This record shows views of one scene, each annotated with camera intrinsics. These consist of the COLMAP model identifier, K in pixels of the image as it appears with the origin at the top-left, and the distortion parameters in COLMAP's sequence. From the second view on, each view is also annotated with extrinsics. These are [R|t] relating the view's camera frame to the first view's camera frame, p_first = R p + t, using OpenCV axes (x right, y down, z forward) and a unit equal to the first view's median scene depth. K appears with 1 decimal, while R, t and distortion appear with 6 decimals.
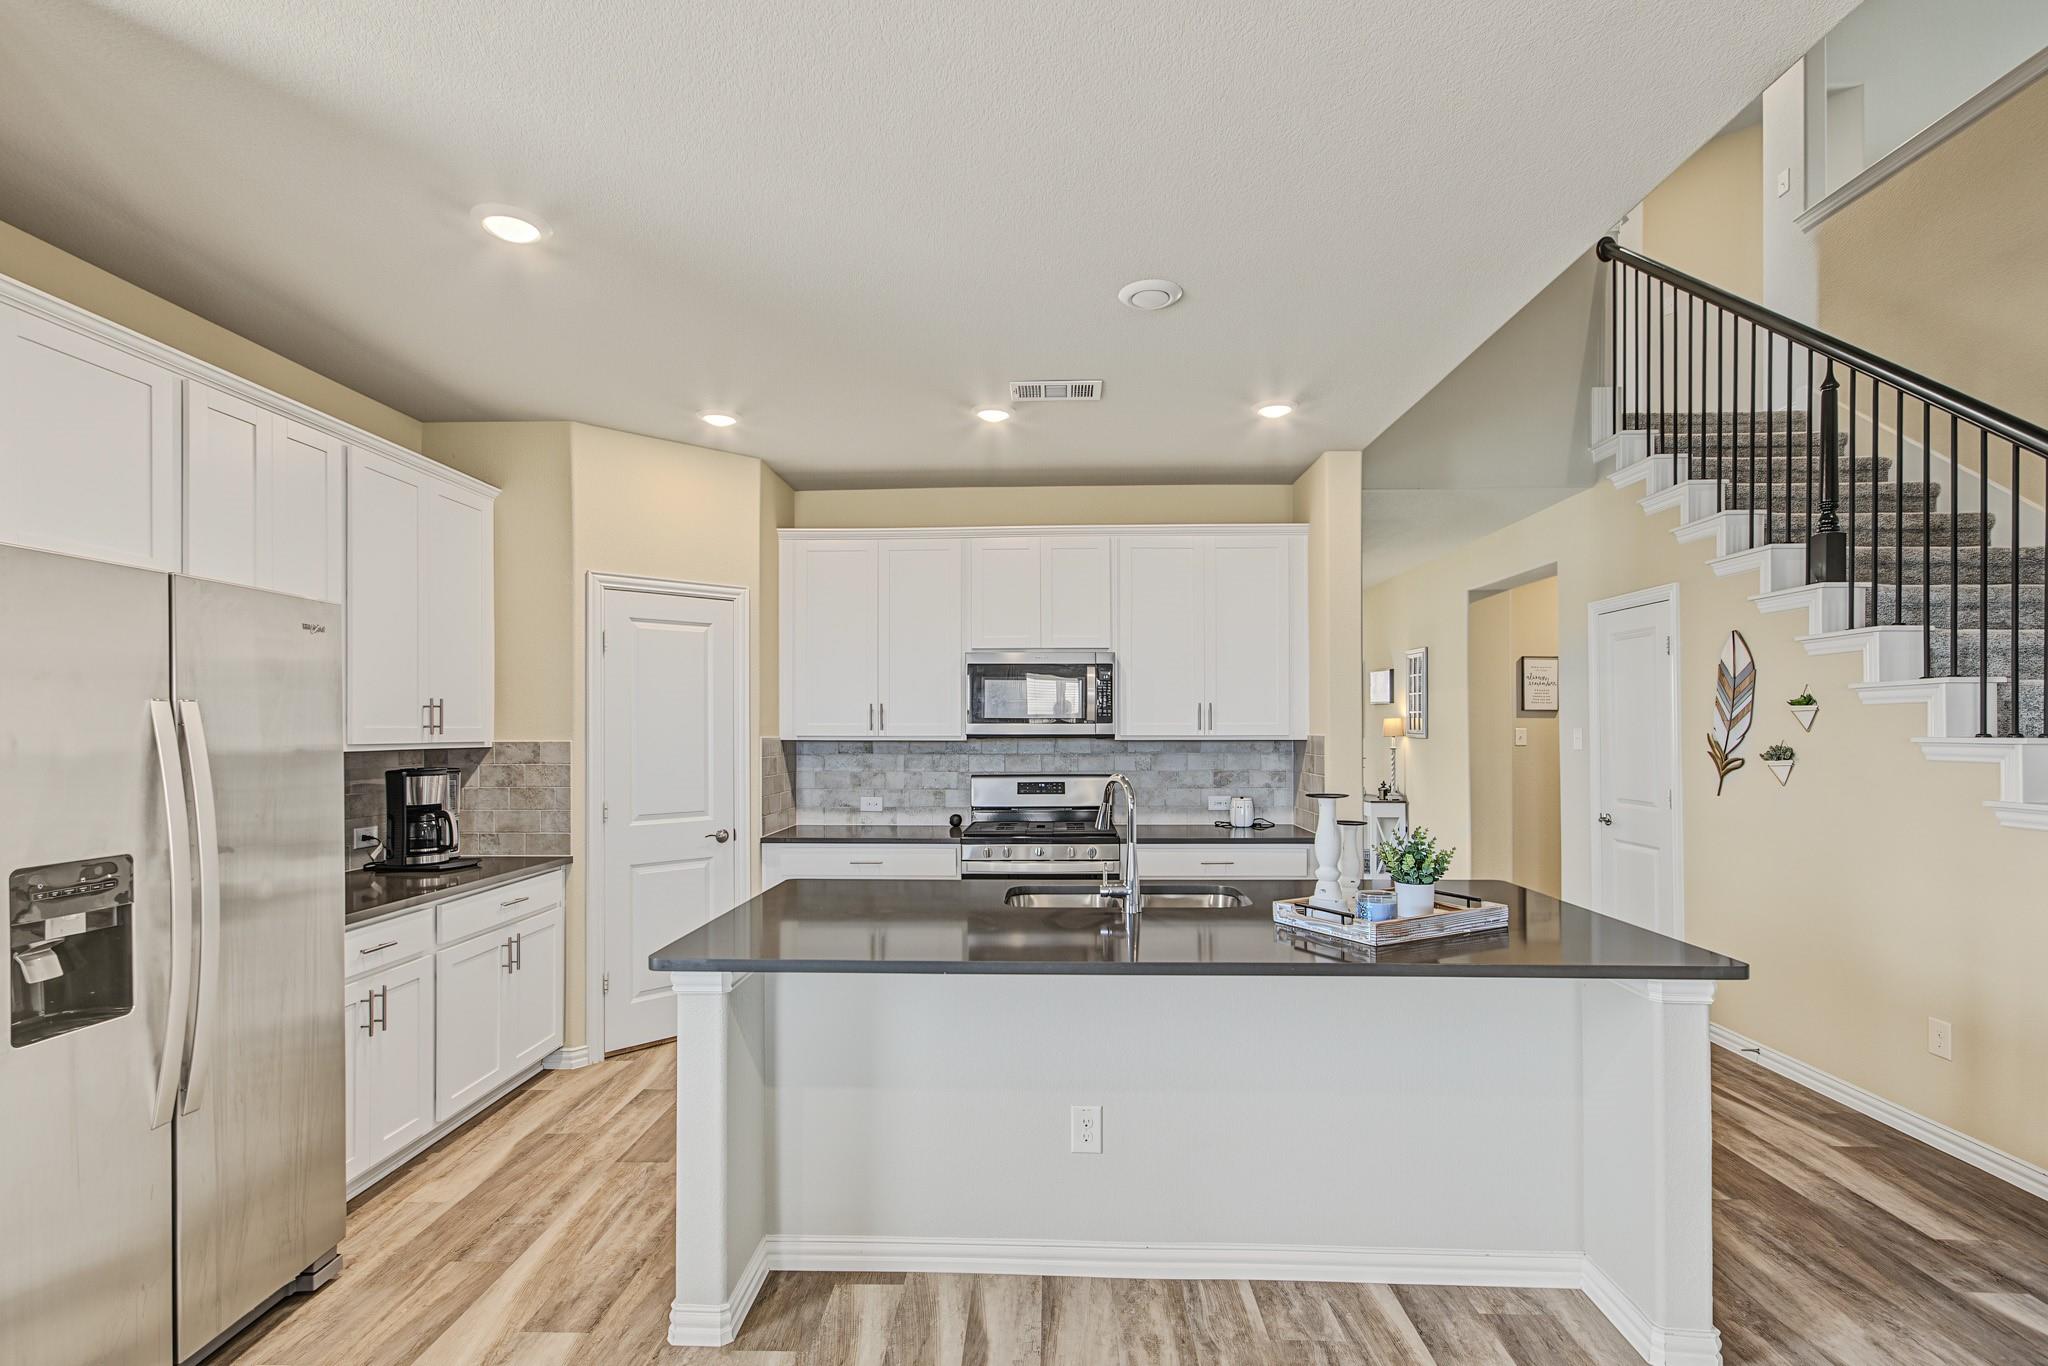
lens RADIAL K [[952.9, 0, 1025.1], [0, 952.9, 722.0], [0, 0, 1]] dist [-0.009149, 0.006430]
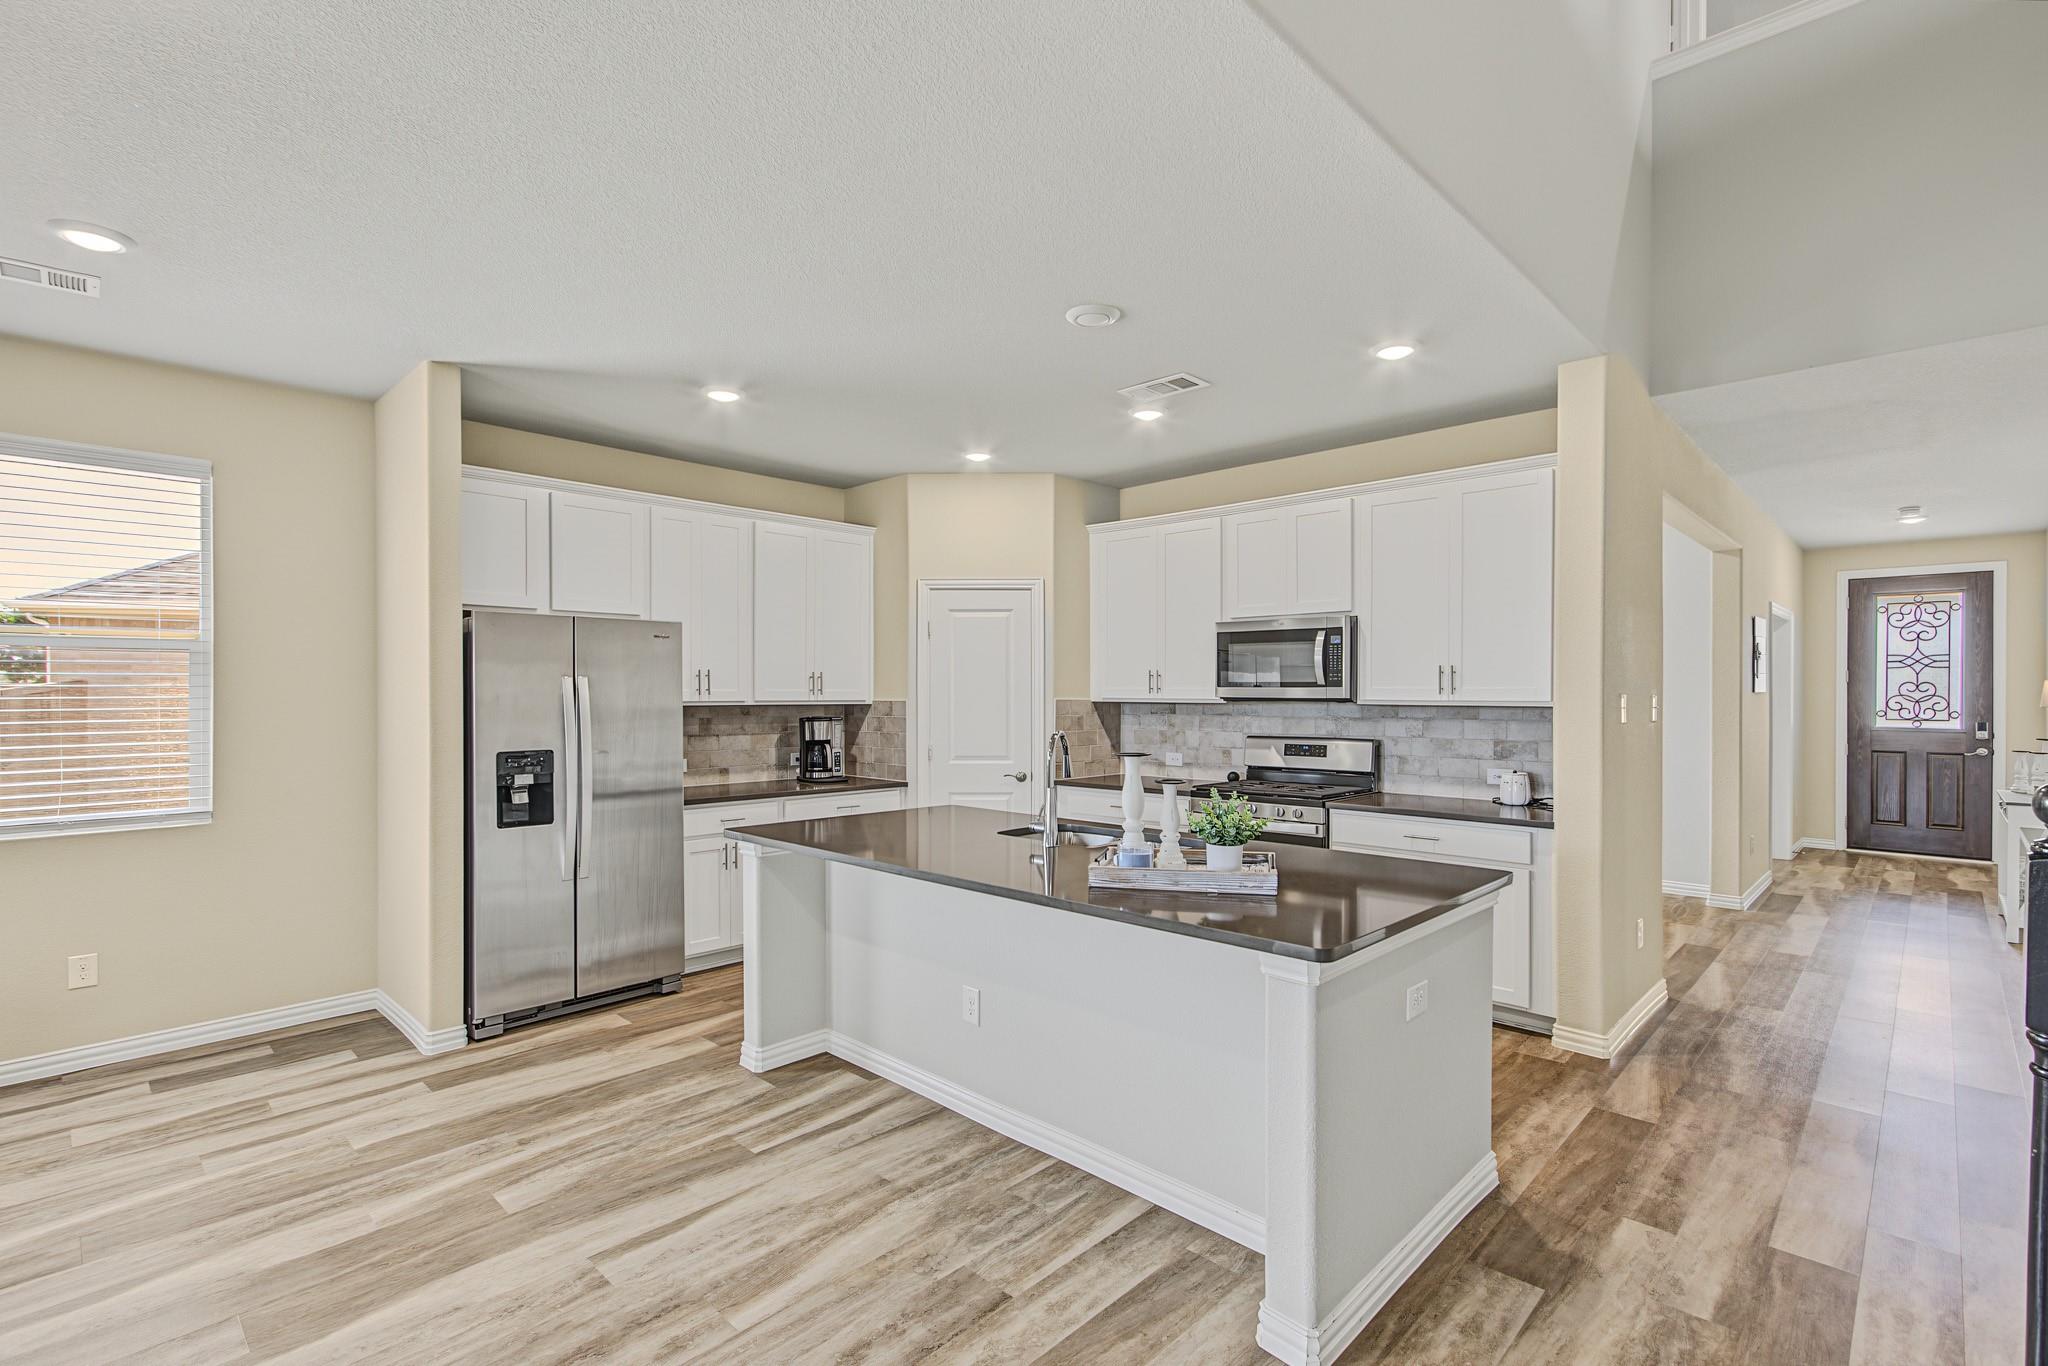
lens RADIAL K [[952.9, 0, 1021.5], [0, 952.9, 692.4], [0, 0, 1]] dist [-0.009149, 0.006430]
pose [[0.742631, 0.002013, -0.669698, 0.578747], [0.002757, 0.999978, 0.006062, 0.000171], [0.669695, -0.006348, 0.742609, 0.055613]]
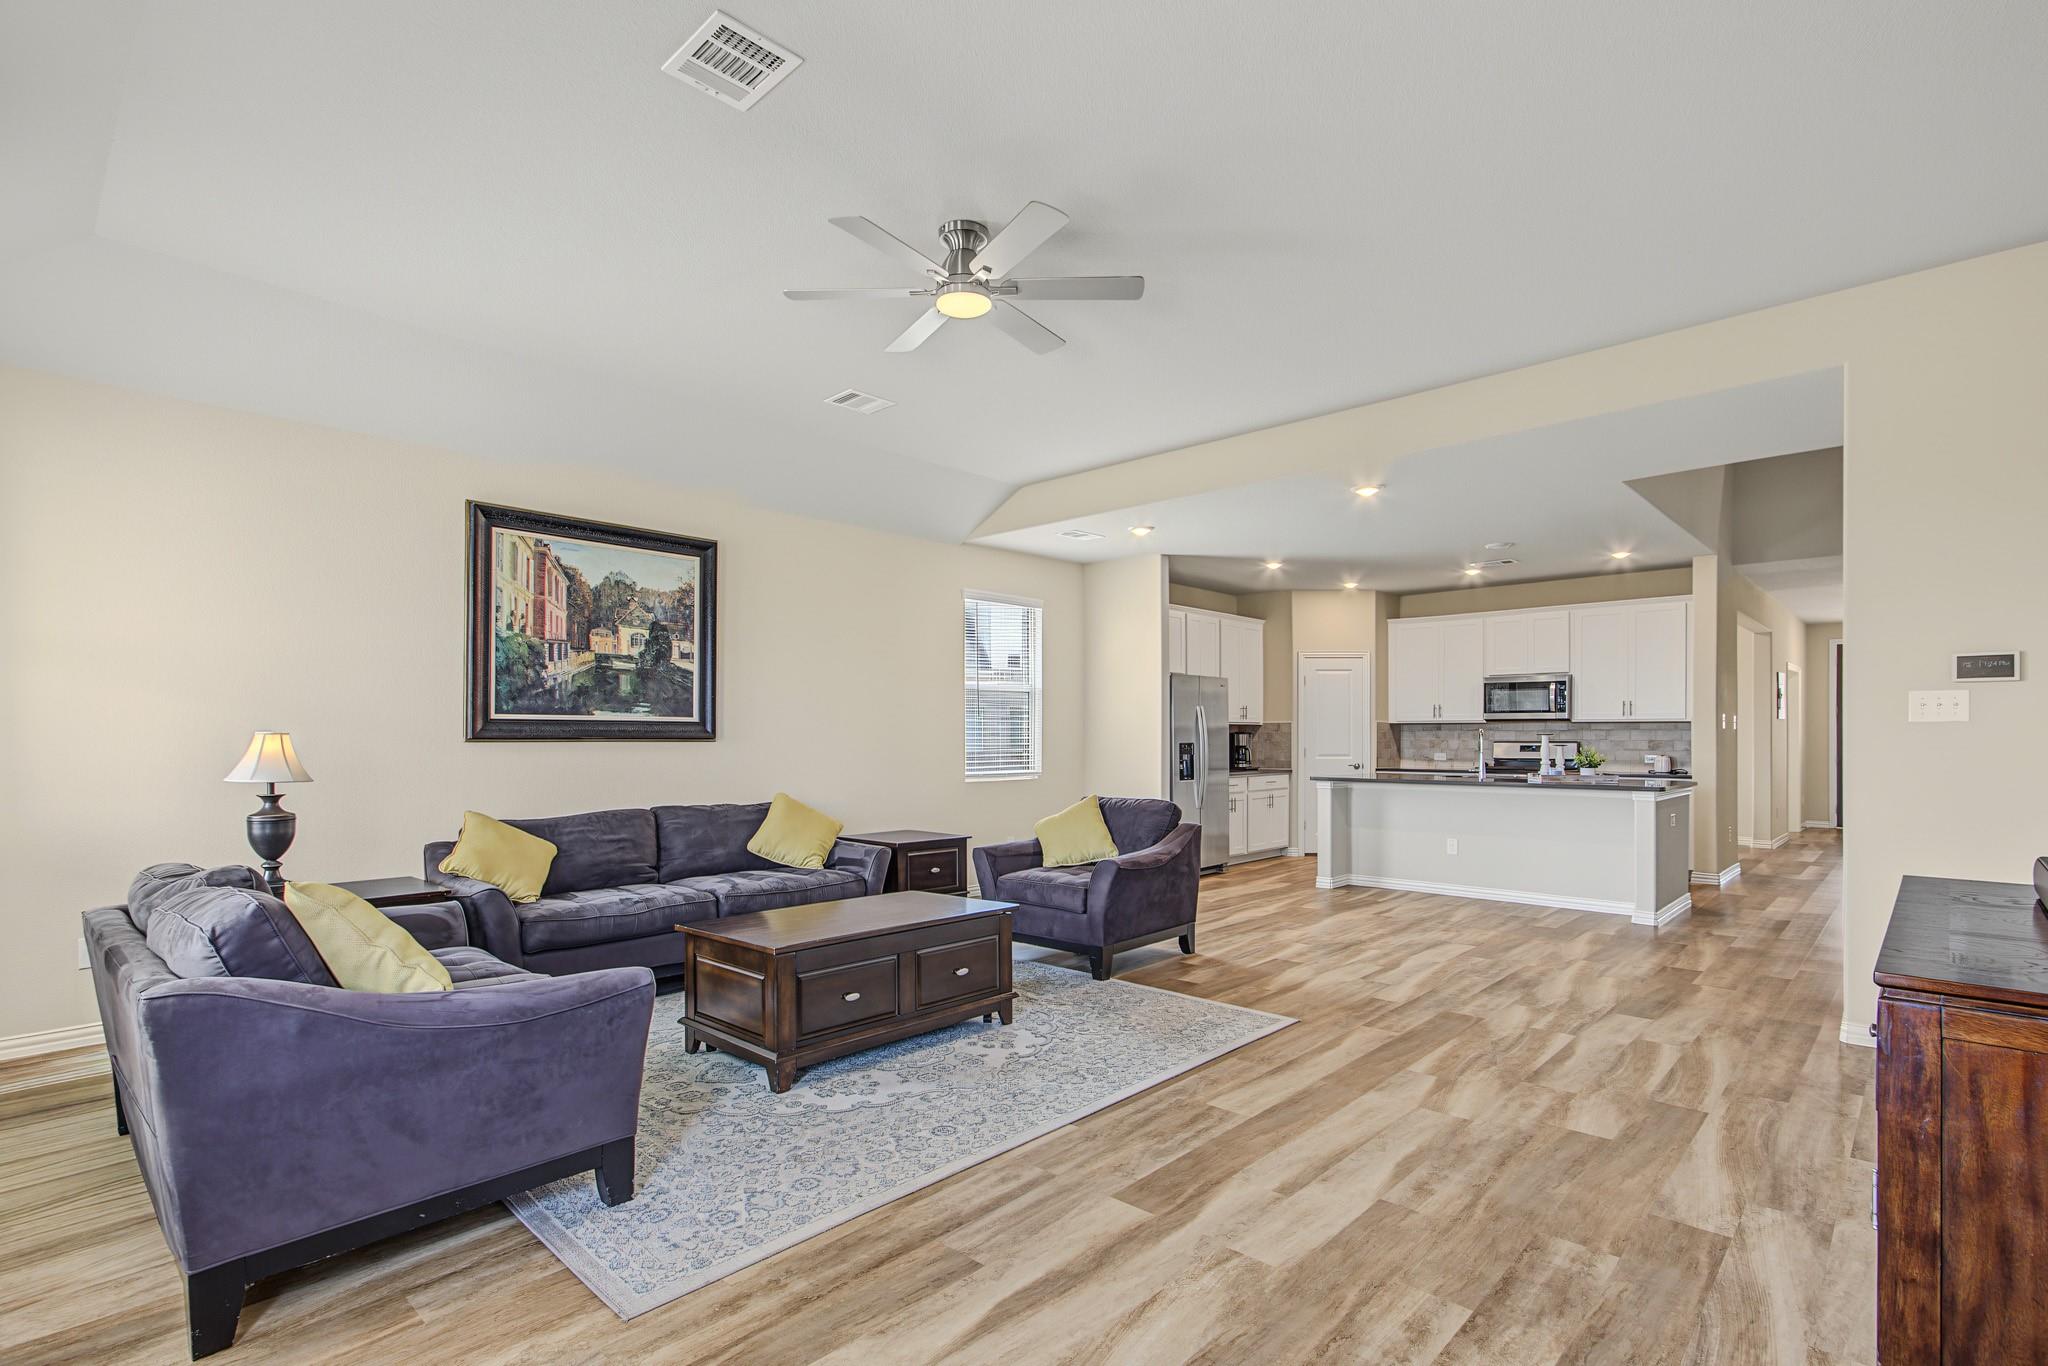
lens RADIAL K [[952.9, 0, 1018.8], [0, 952.9, 734.4], [0, 0, 1]] dist [-0.009149, 0.006430]
pose [[0.743907, 0.001397, -0.668282, 0.613483], [0.004002, 0.999971, 0.006545, 0.031396], [0.668272, -0.007543, 0.743879, -1.243777]]
